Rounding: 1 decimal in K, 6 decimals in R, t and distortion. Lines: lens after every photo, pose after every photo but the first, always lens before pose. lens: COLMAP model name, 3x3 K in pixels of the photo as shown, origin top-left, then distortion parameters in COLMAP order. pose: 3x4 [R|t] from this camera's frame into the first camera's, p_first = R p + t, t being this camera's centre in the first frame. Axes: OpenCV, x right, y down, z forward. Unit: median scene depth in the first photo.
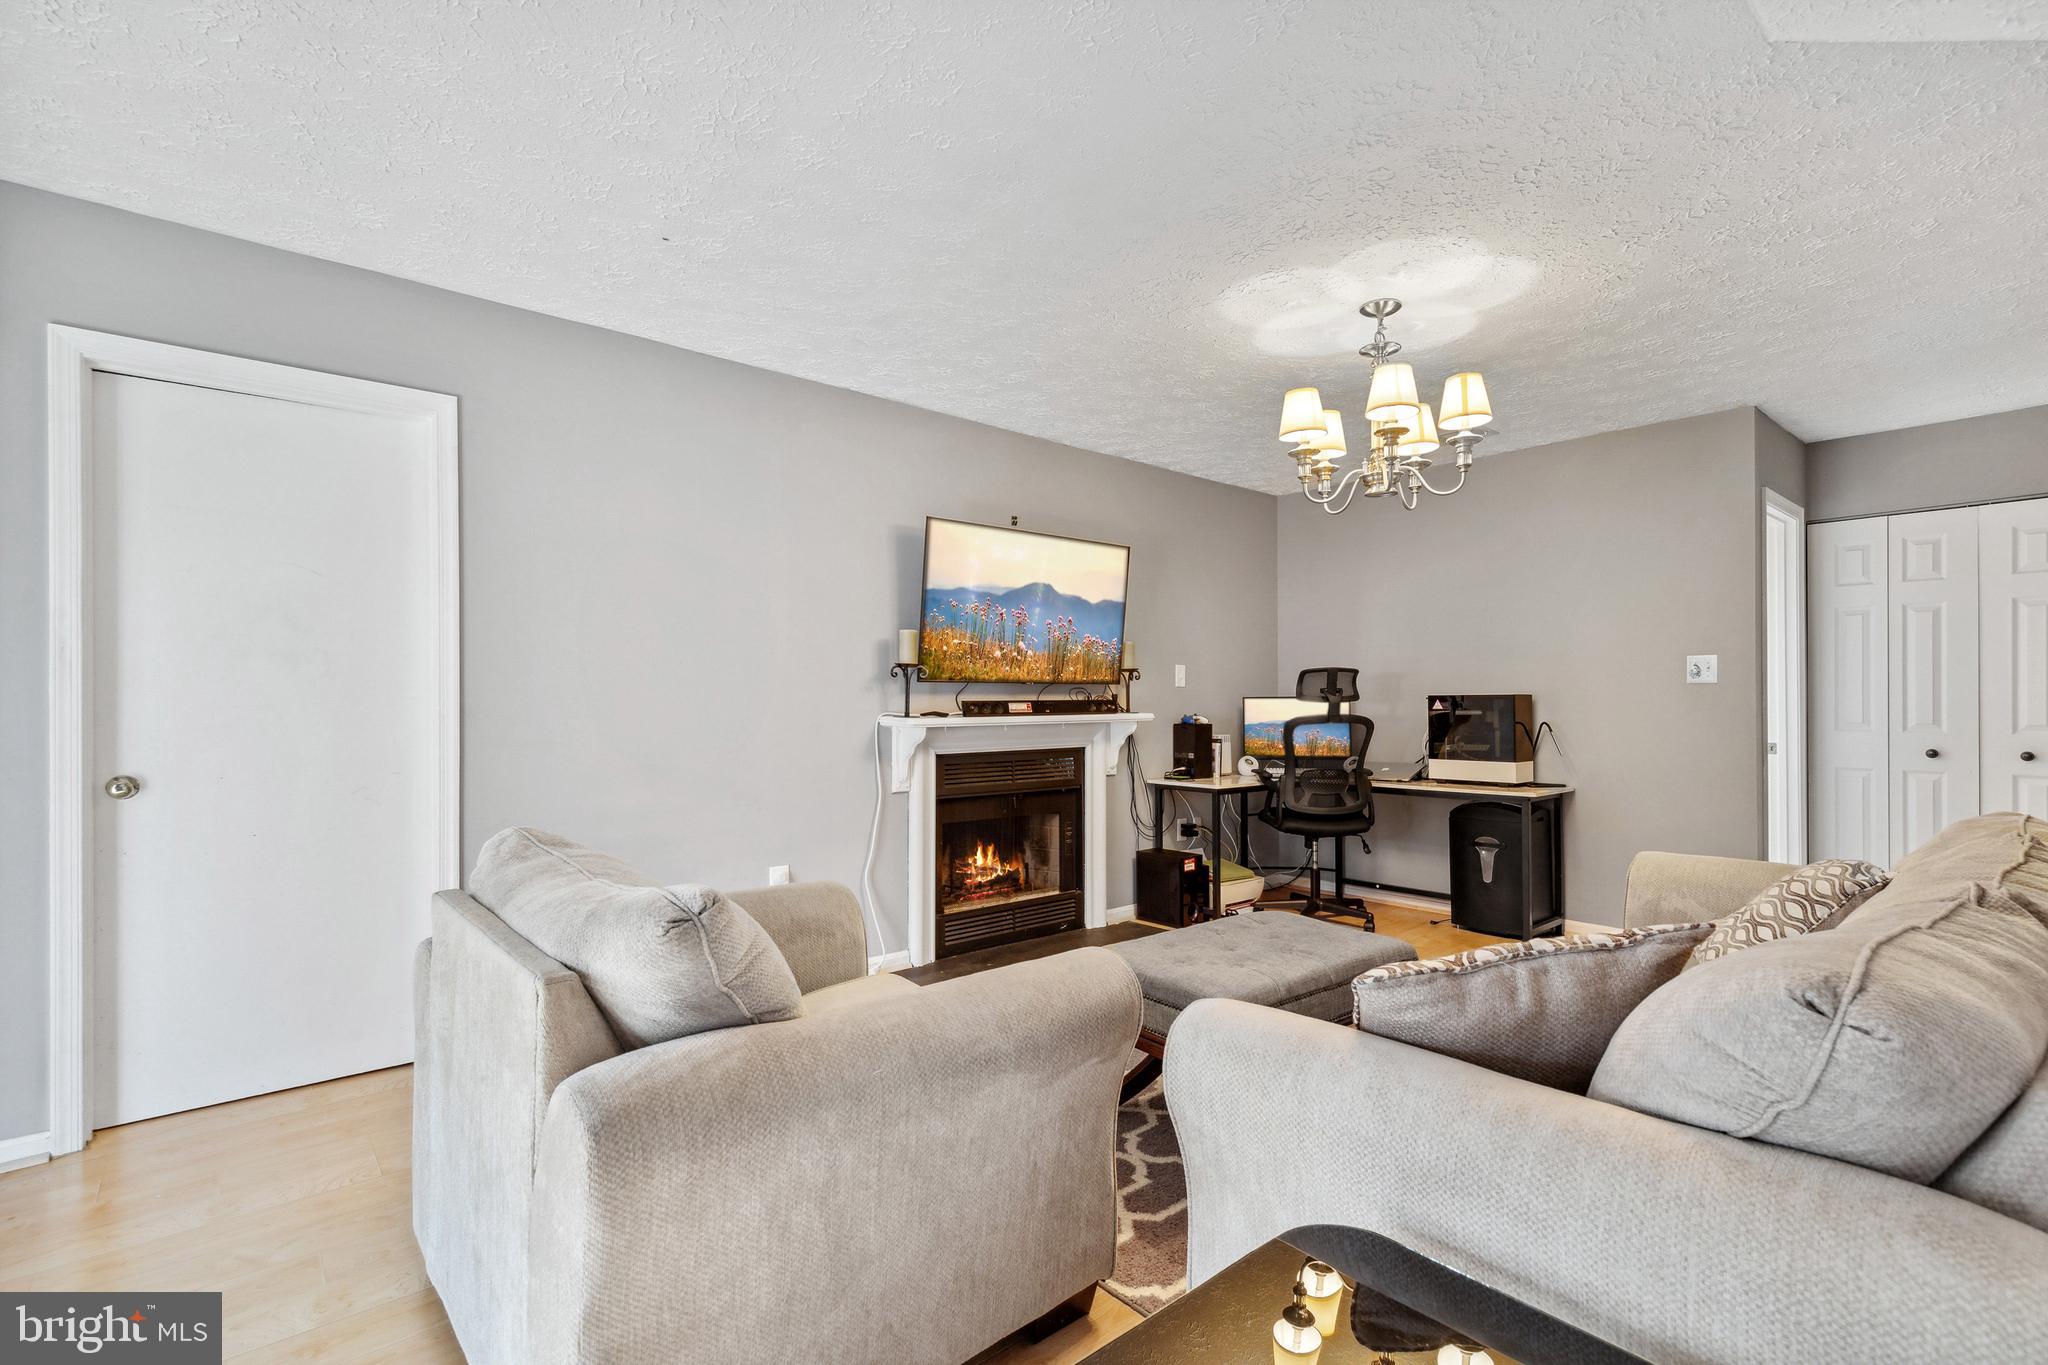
lens RADIAL K [[947.5, 0, 1018.5], [0, 947.5, 689.4], [0, 0, 1]] dist [0.013300, -0.000764]
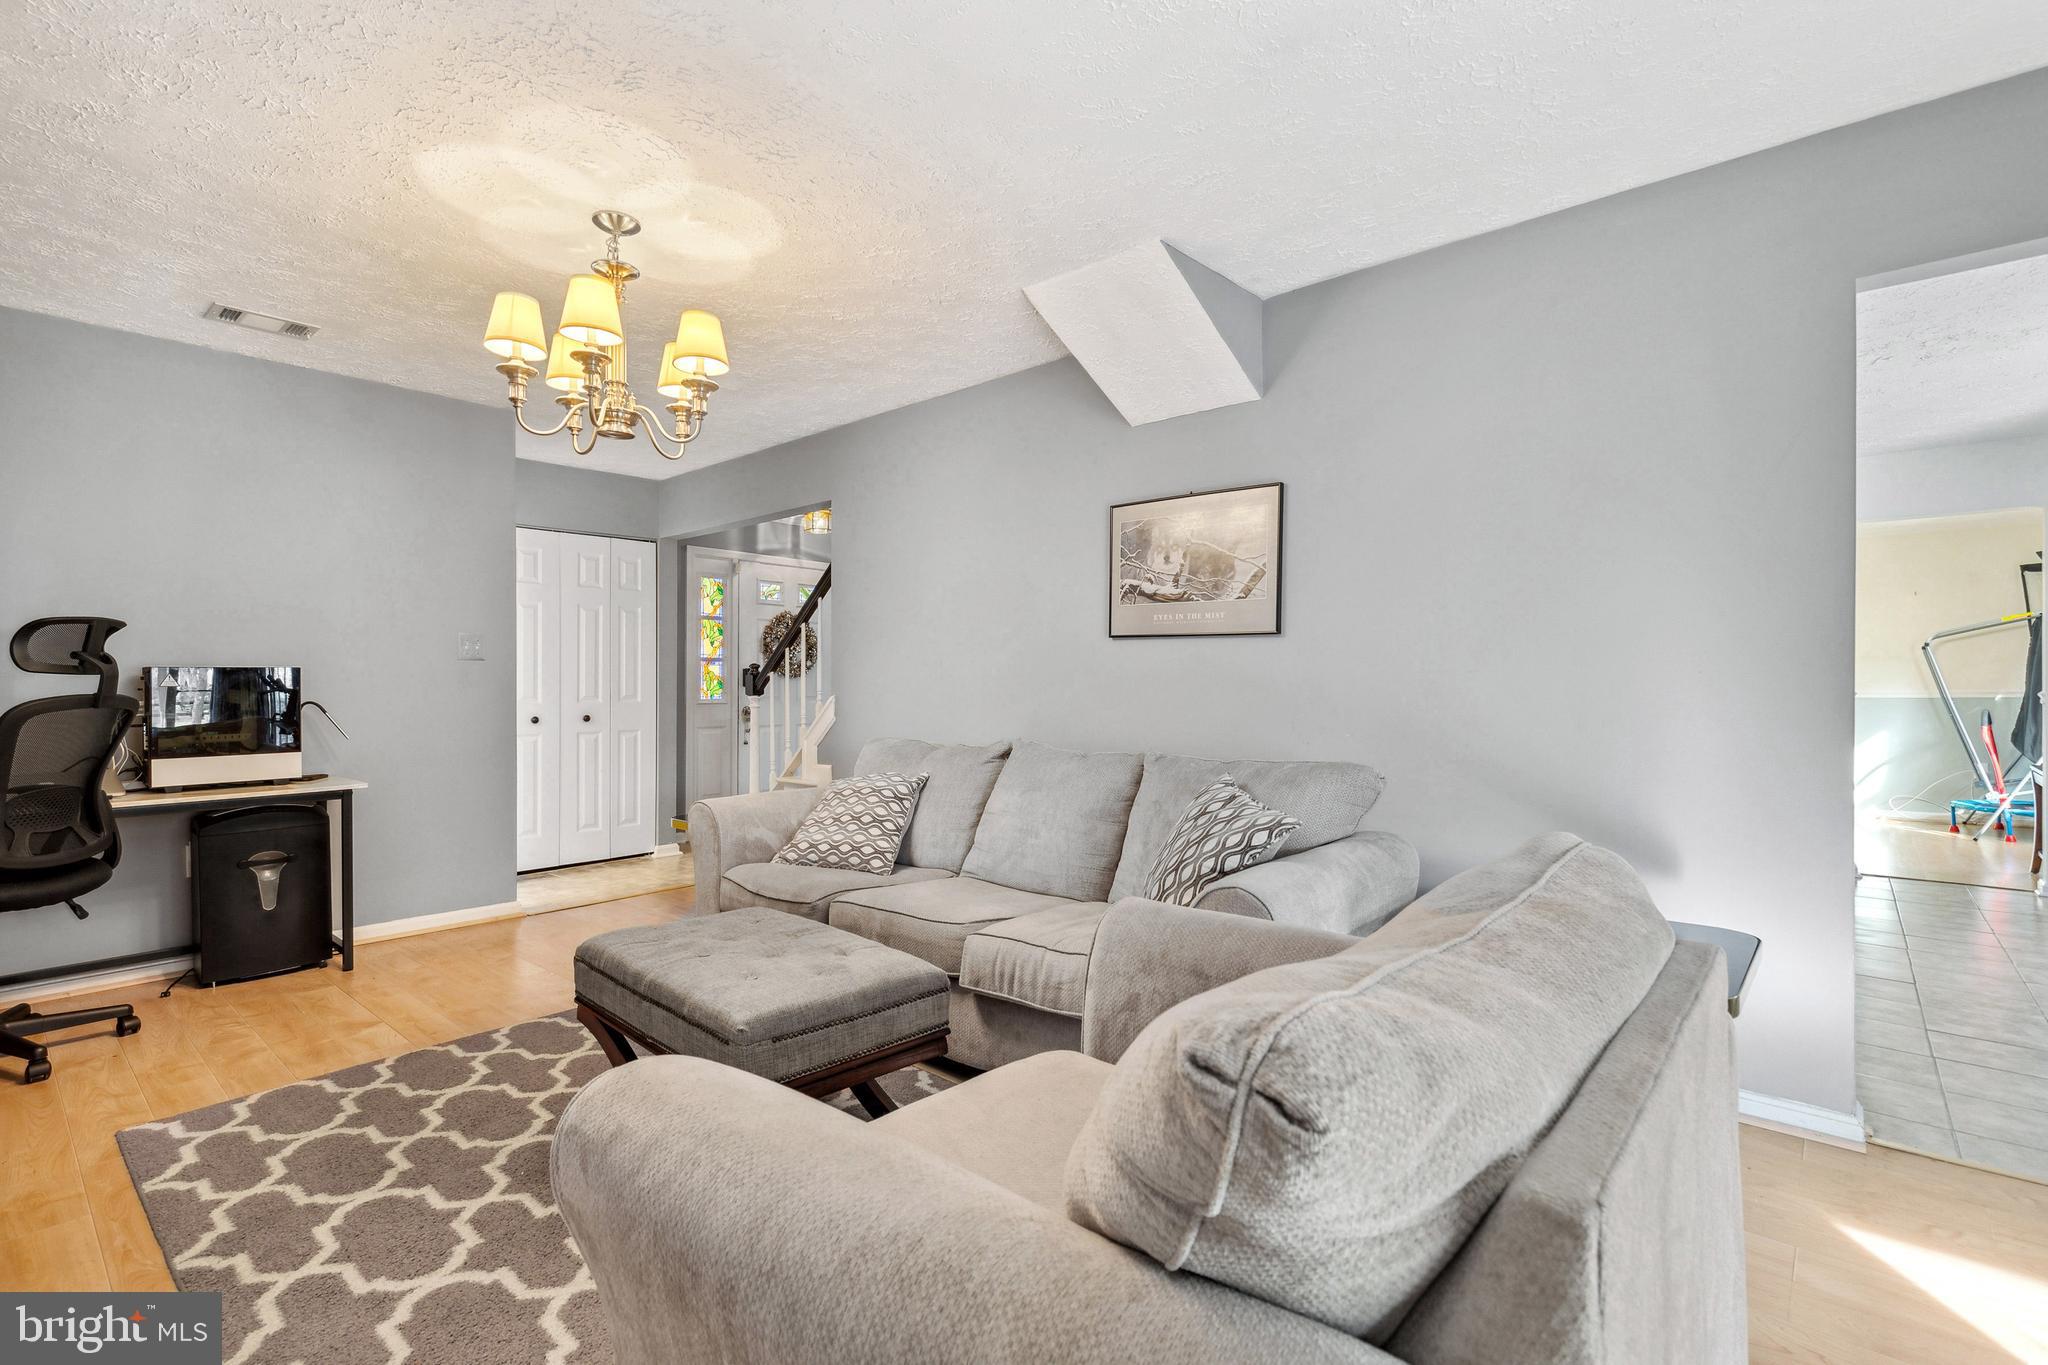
lens RADIAL K [[947.5, 0, 1017.1], [0, 947.5, 691.5], [0, 0, 1]] dist [0.013300, -0.000764]
pose [[-0.143508, -0.004501, 0.989639, -0.370899], [-0.005207, 0.999979, 0.003793, 0.018281], [-0.989635, -0.004609, -0.143529, 0.514080]]
